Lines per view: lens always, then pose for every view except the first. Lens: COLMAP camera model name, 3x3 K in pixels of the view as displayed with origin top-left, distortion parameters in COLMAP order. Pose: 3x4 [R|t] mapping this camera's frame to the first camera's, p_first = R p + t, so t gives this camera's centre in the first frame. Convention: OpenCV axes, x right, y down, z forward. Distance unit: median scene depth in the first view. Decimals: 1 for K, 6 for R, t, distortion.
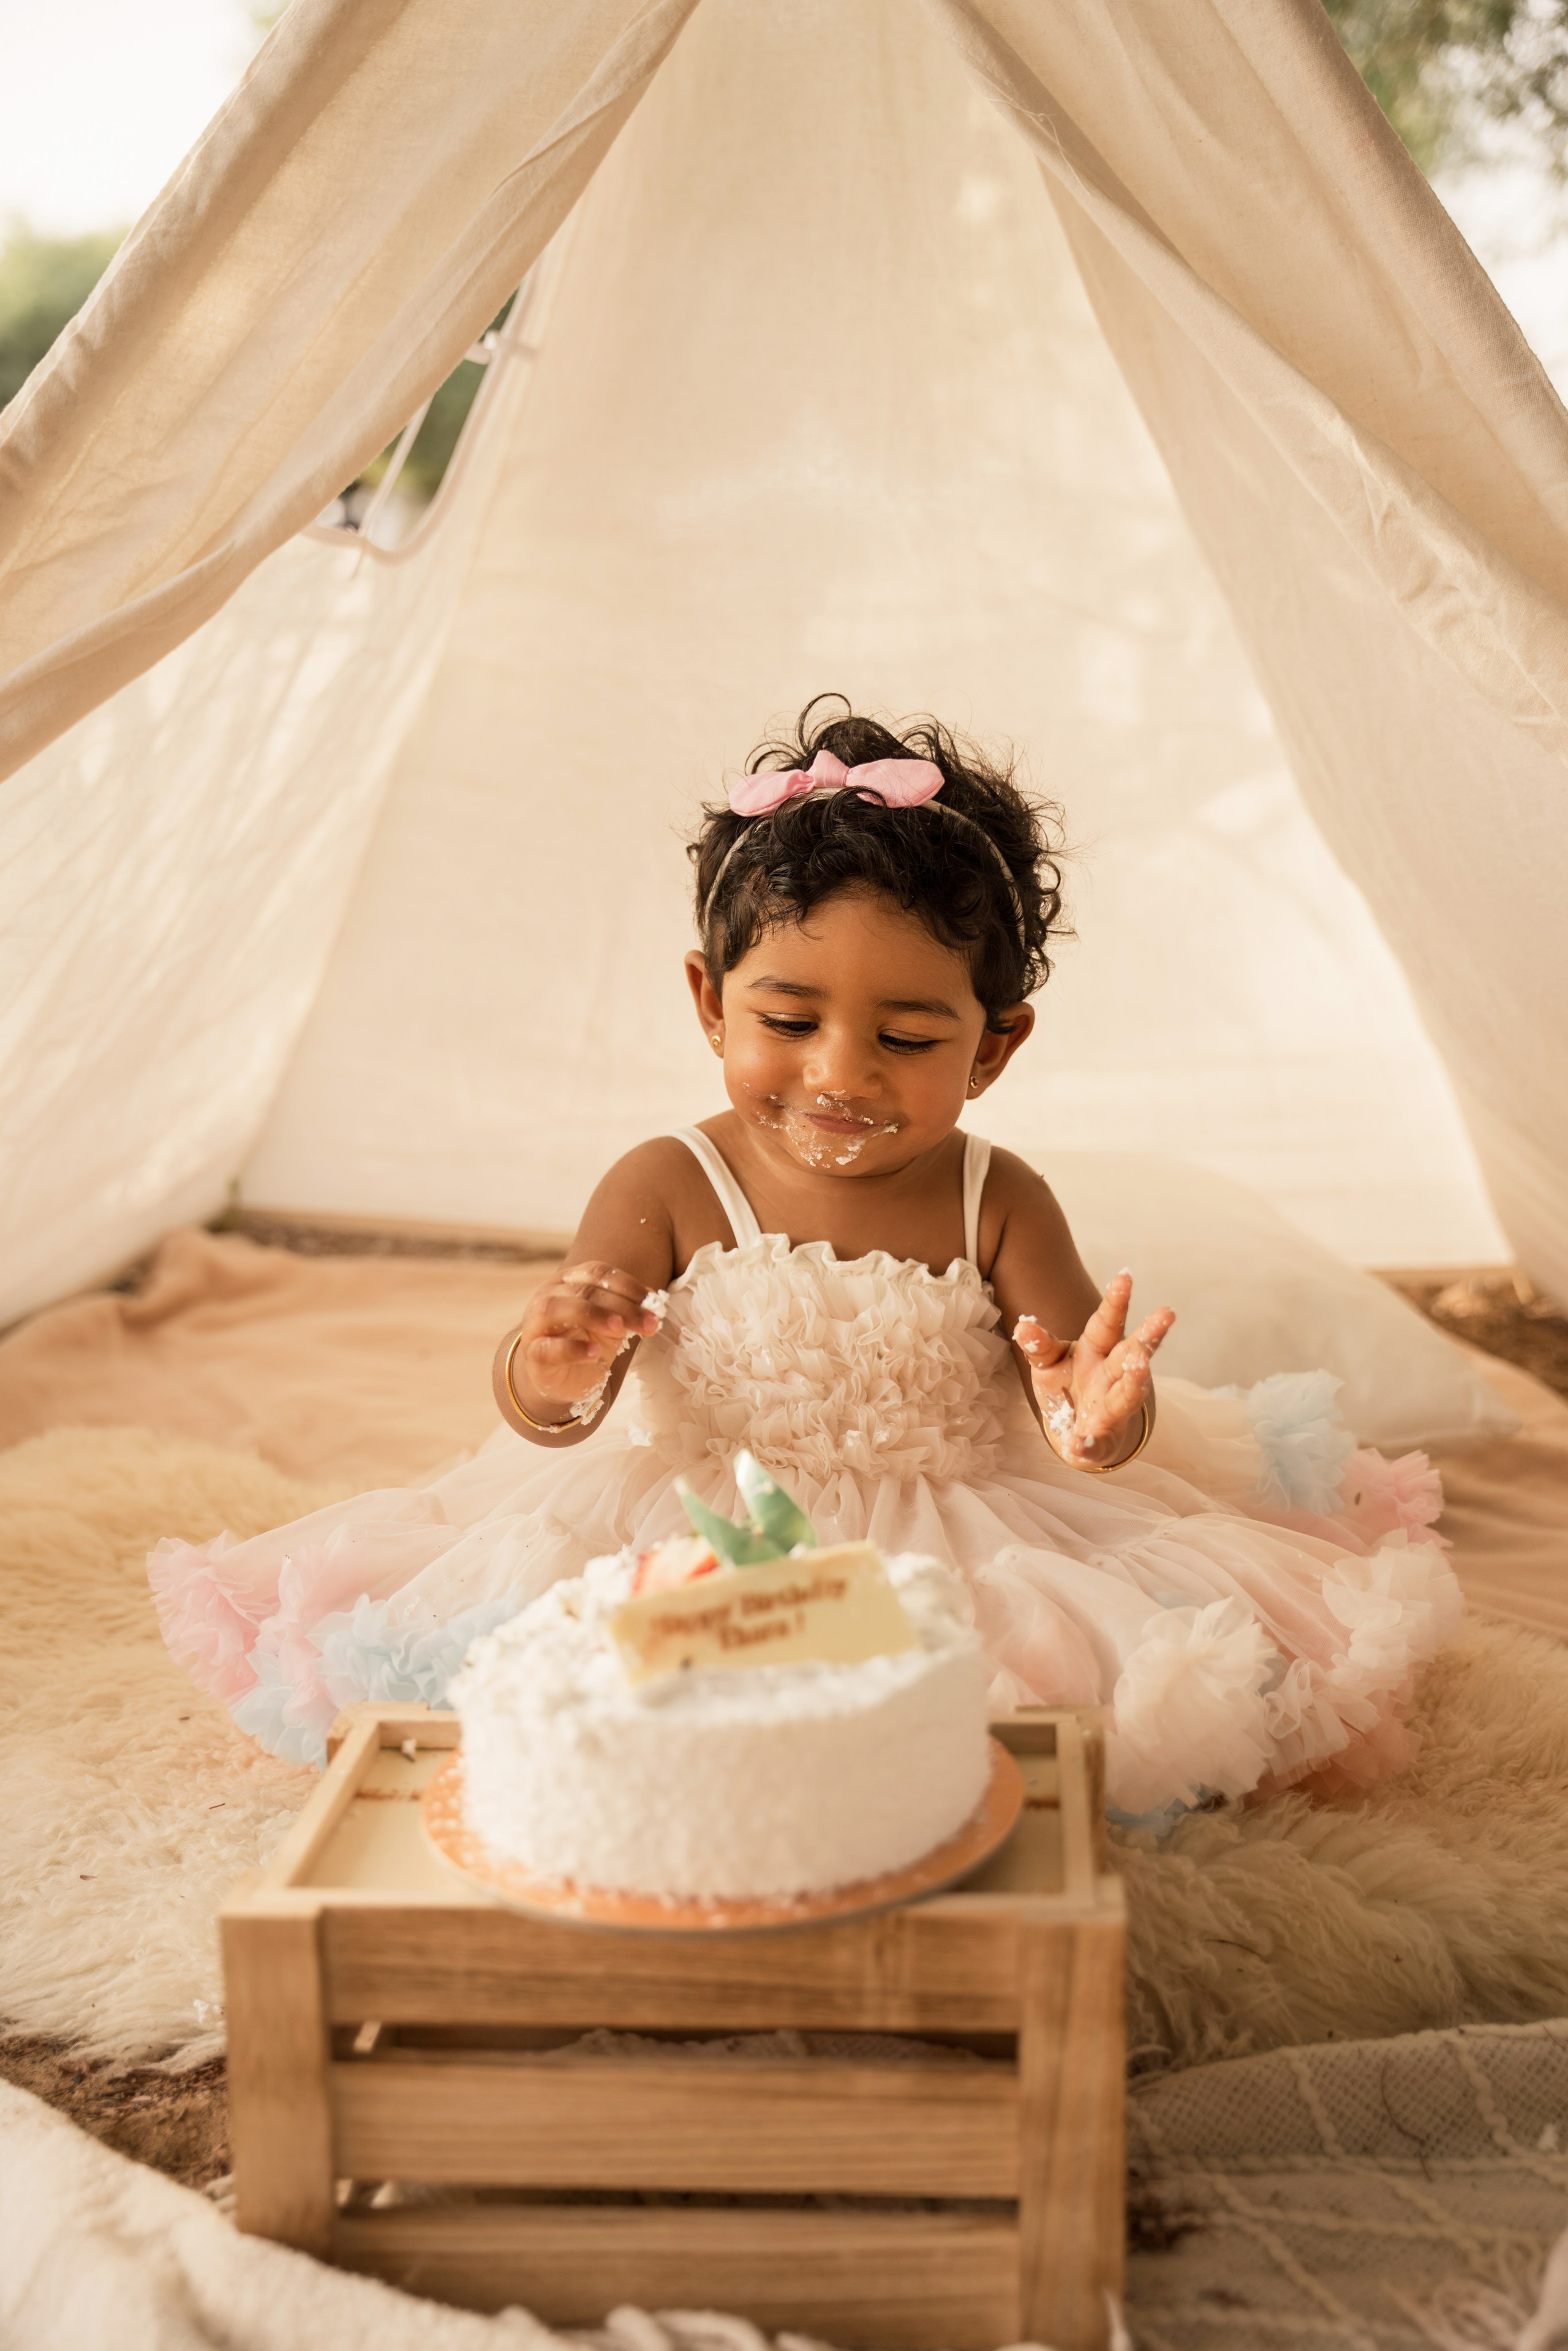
lens RADIAL K [[2459.9, 0, 797.5], [0, 2459.9, 1191.1], [0, 0, 1]] dist [-0.018745, 0.000000]
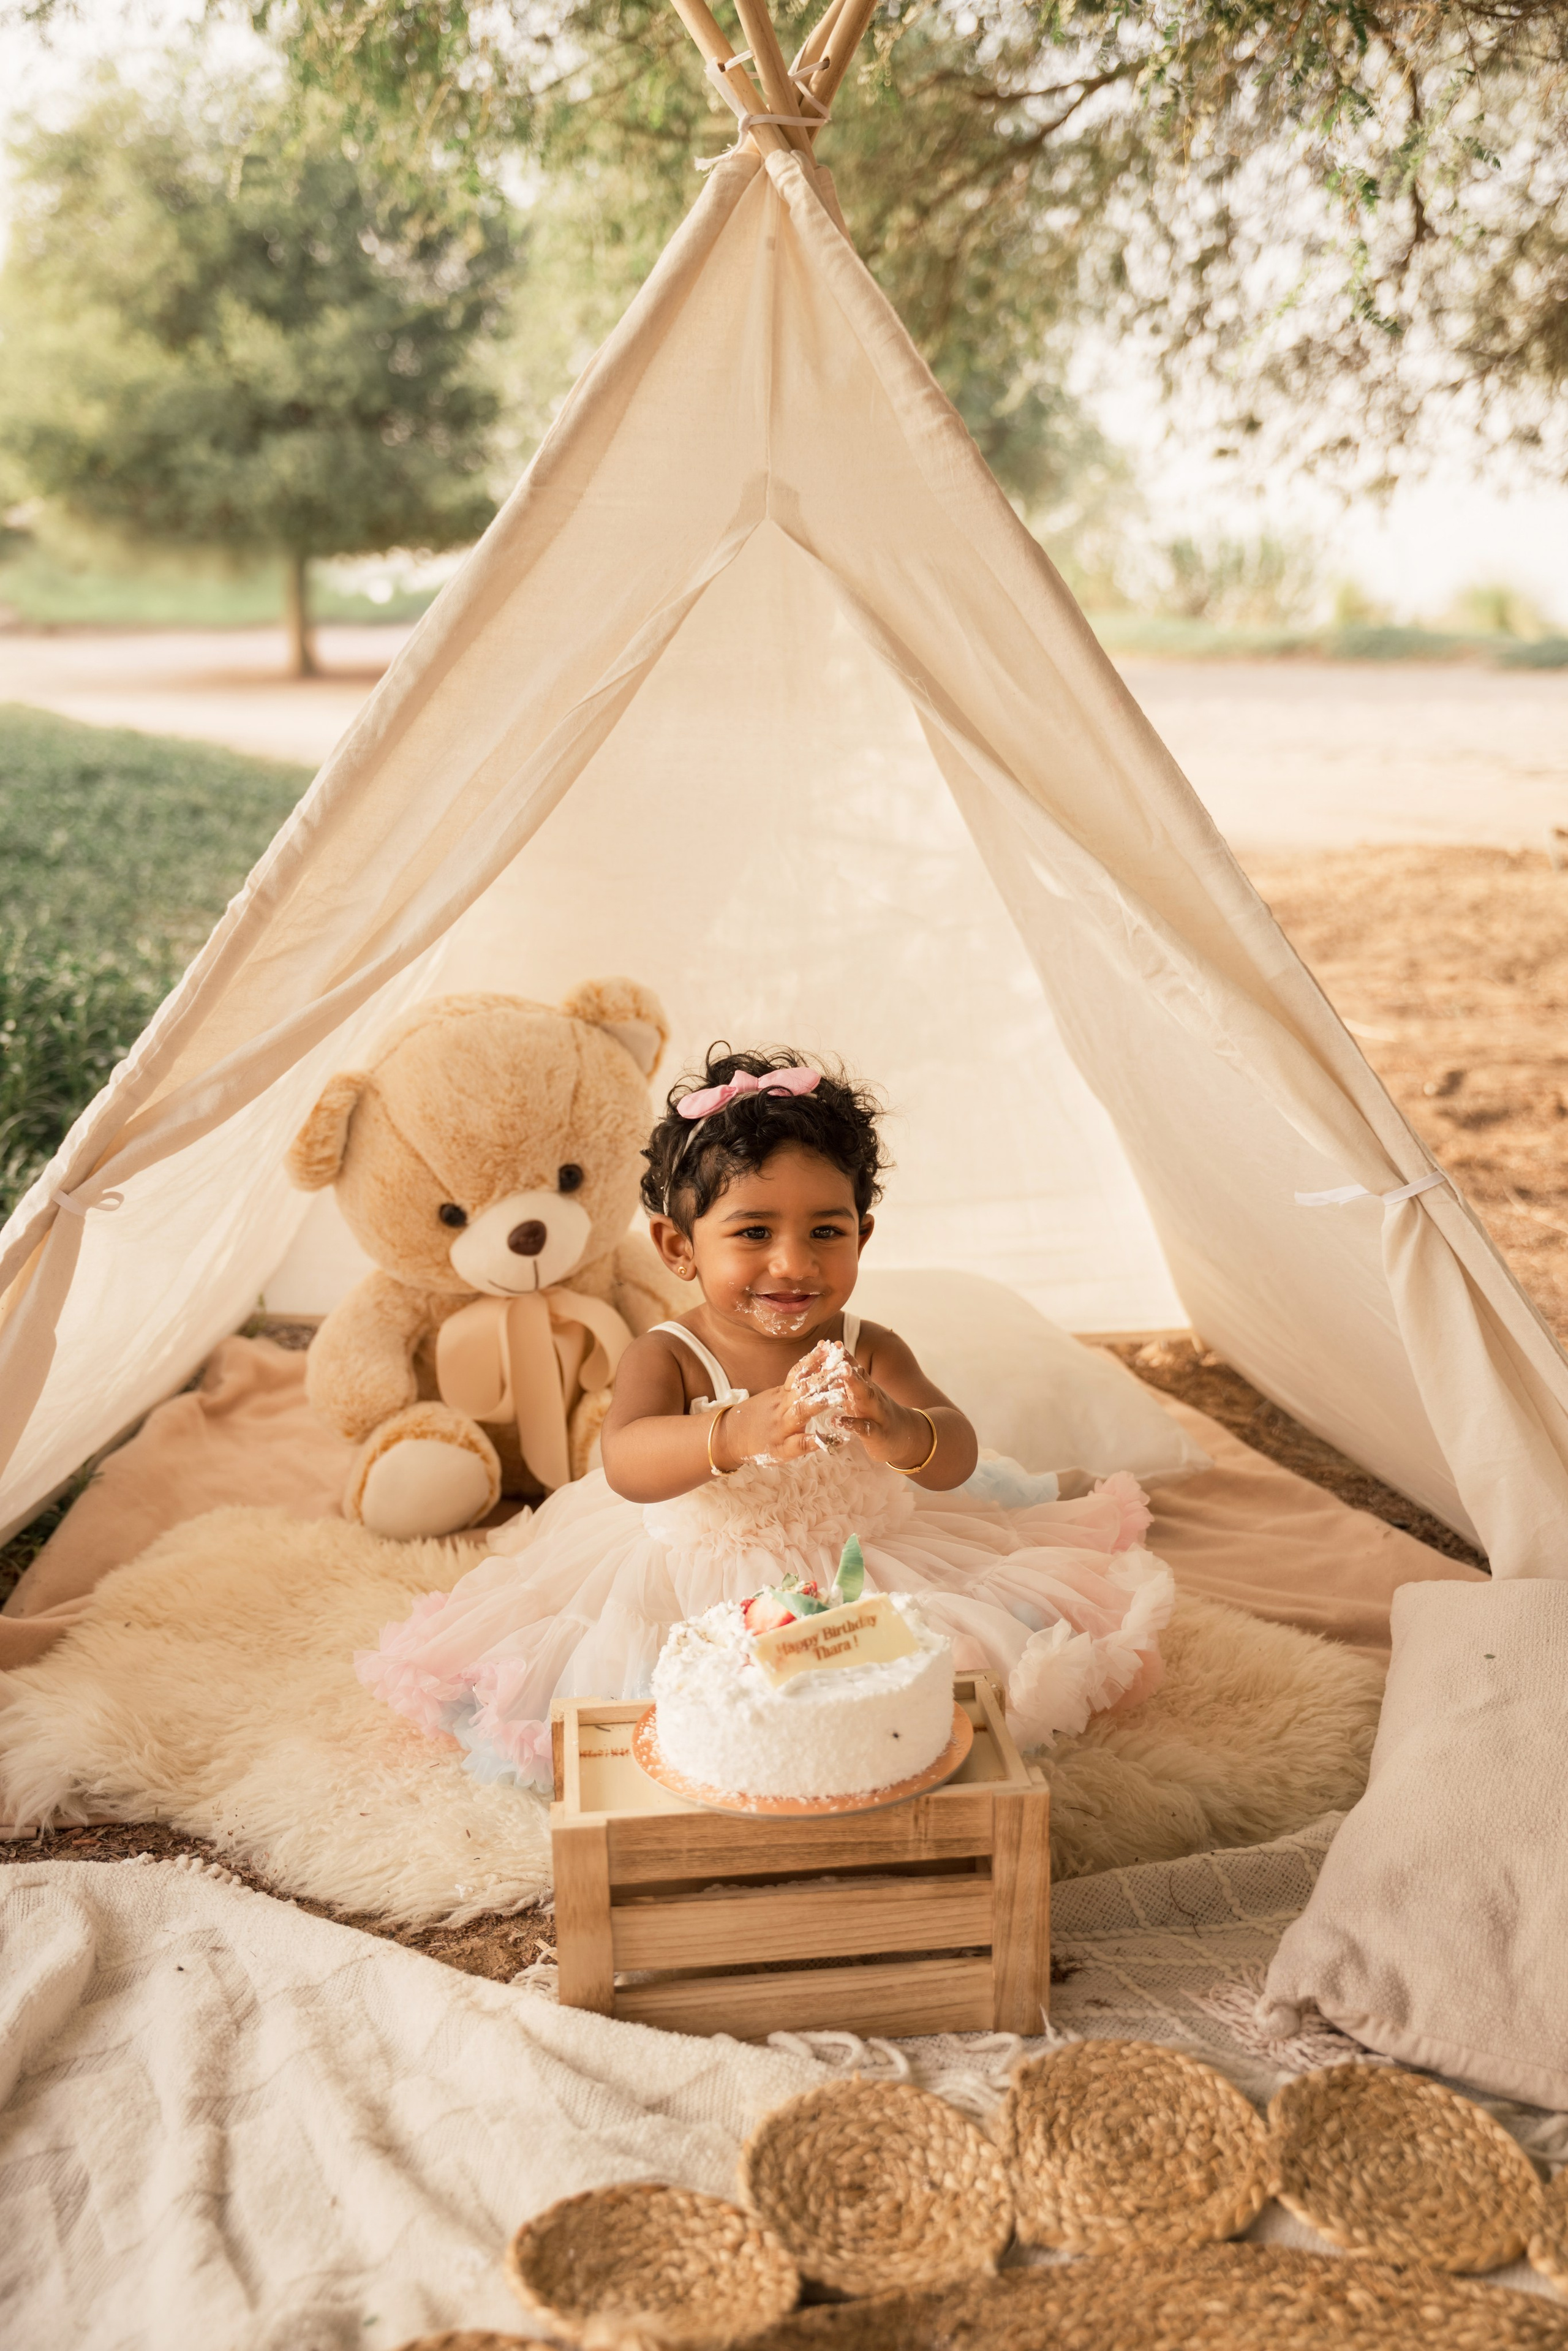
lens RADIAL K [[2218.9, 0, 785.6], [0, 2218.9, 1191.5], [0, 0, 1]] dist [-0.024111, 0.000000]
pose [[0.992364, -0.026961, 0.120359, -0.175062], [0.026252, 0.999627, 0.007479, -0.123390], [-0.120516, -0.004262, 0.992702, -0.441467]]
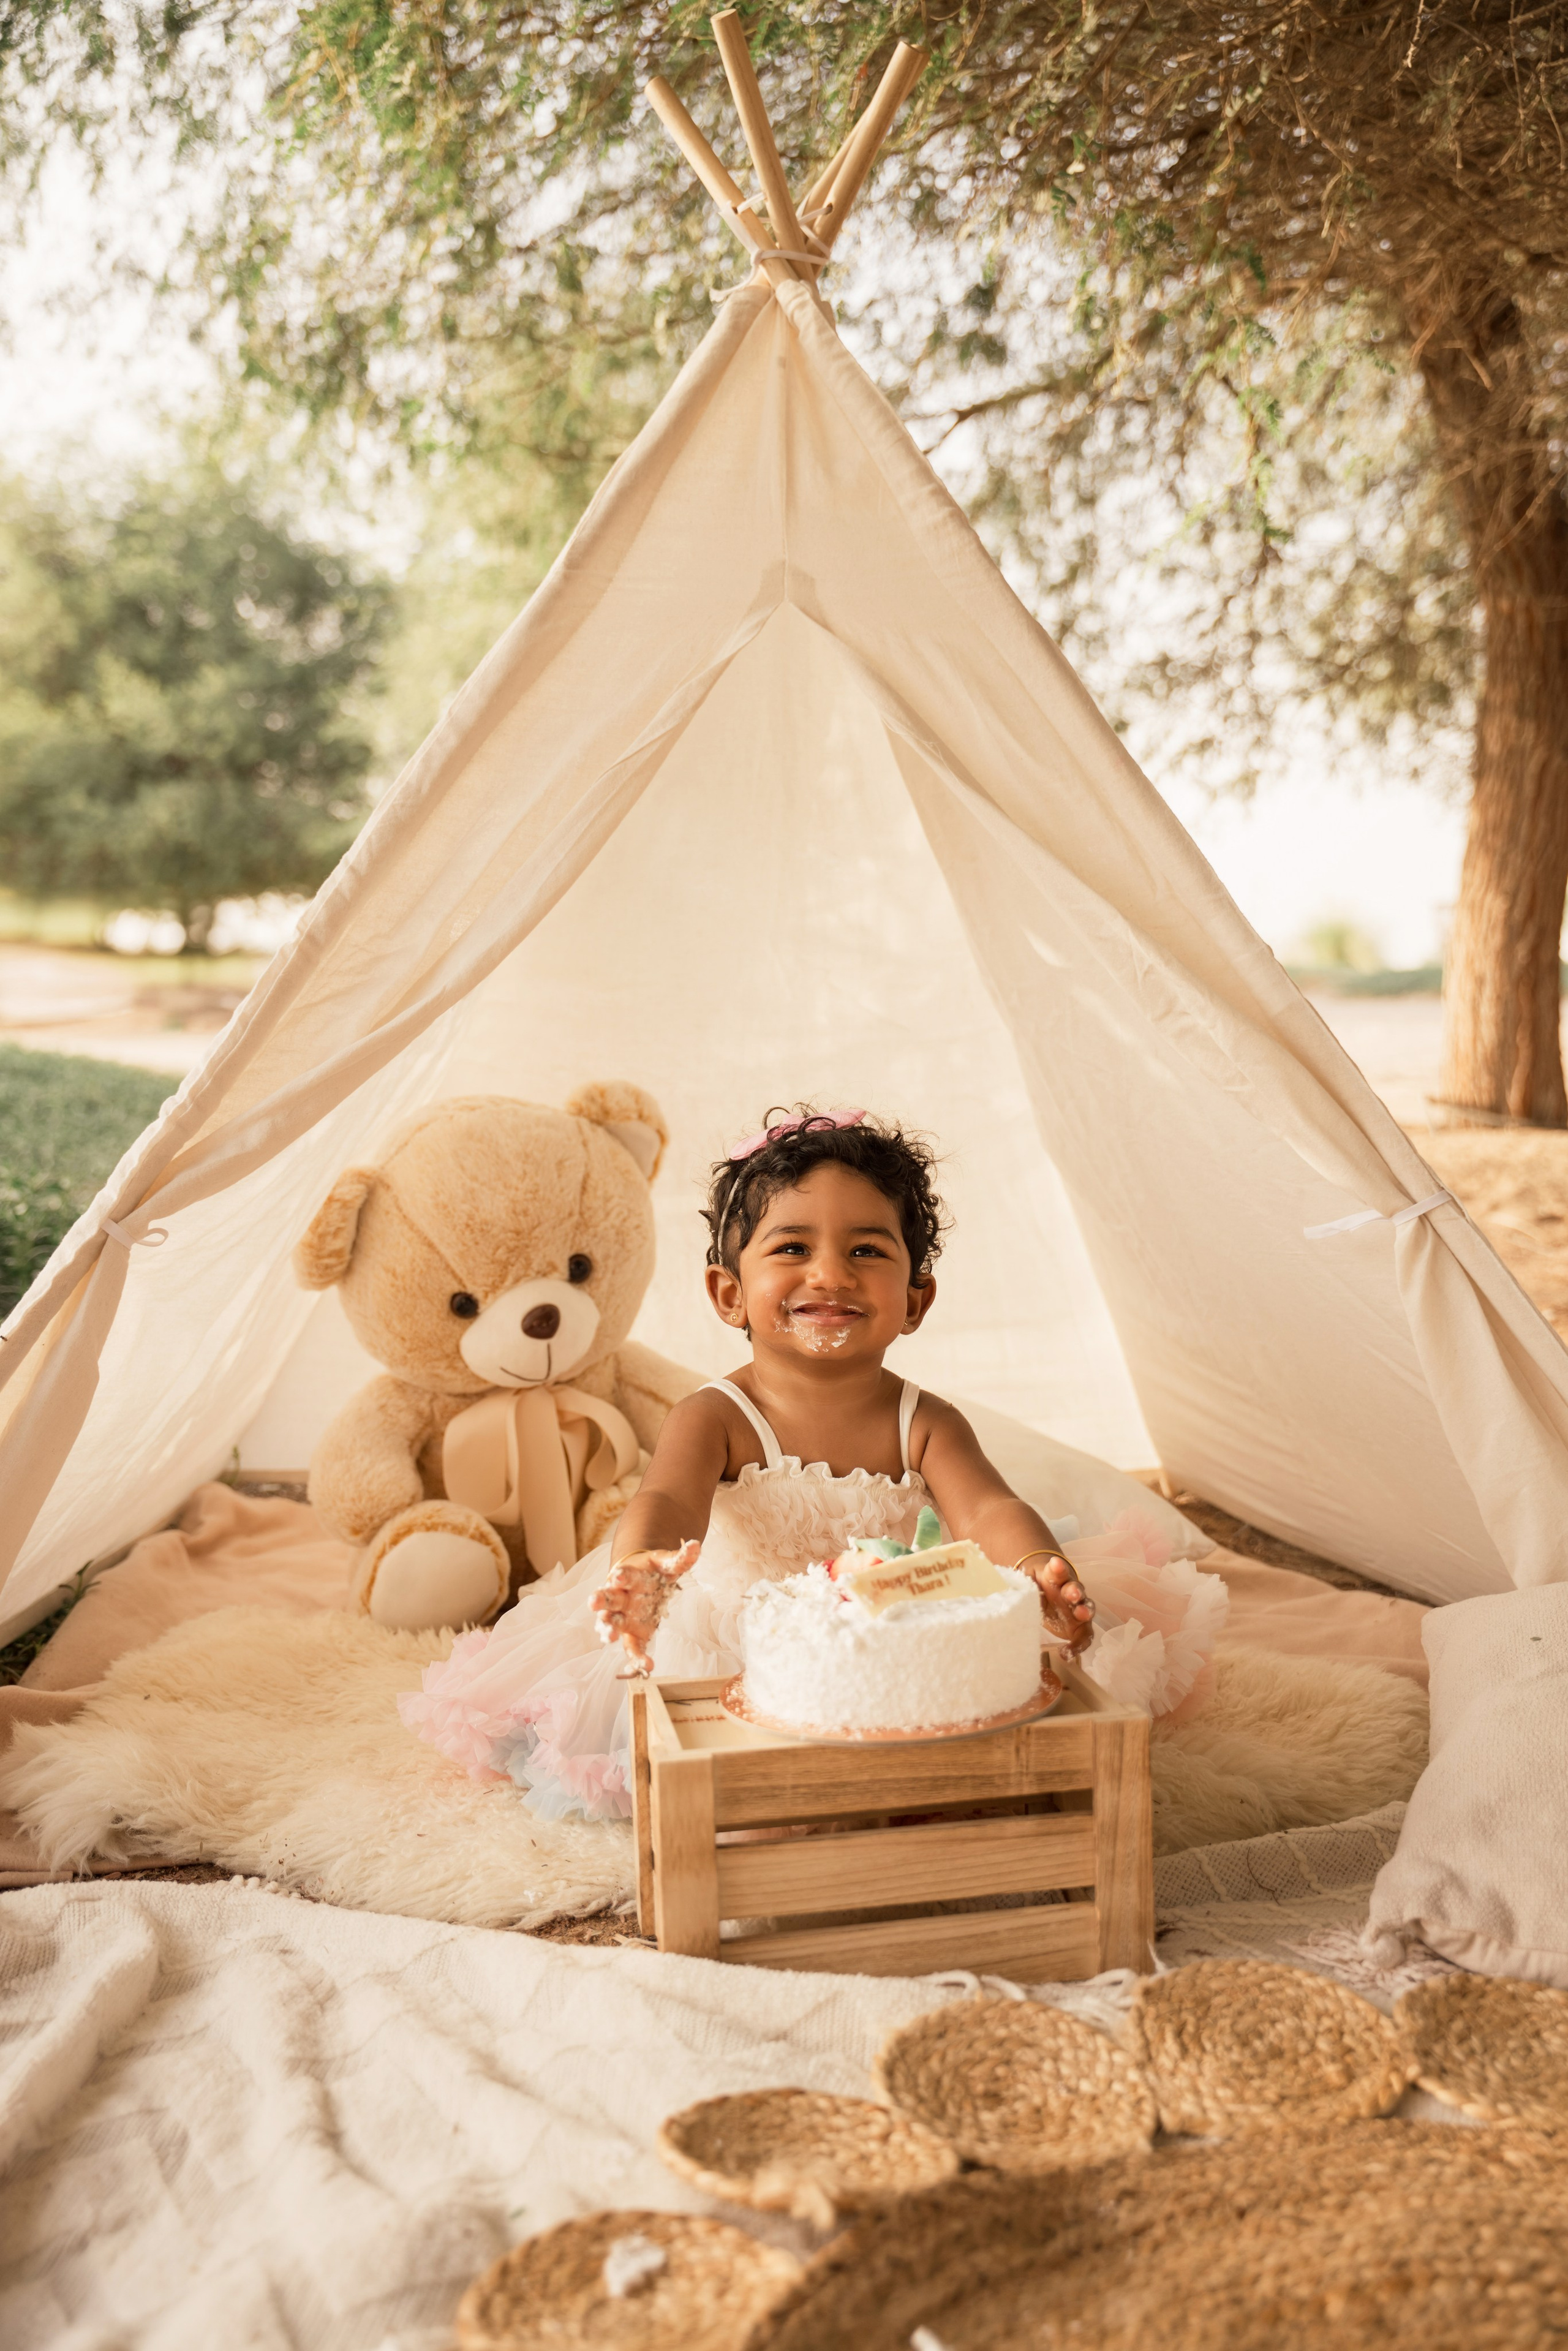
lens RADIAL K [[2218.9, 0, 788.0], [0, 2218.9, 1216.9], [0, 0, 1]] dist [-0.024111, 0.000000]
pose [[0.982306, -0.024597, 0.185660, -0.302984], [0.050044, 0.989764, -0.133651, 0.088935], [-0.180472, 0.140577, 0.973482, -0.445515]]
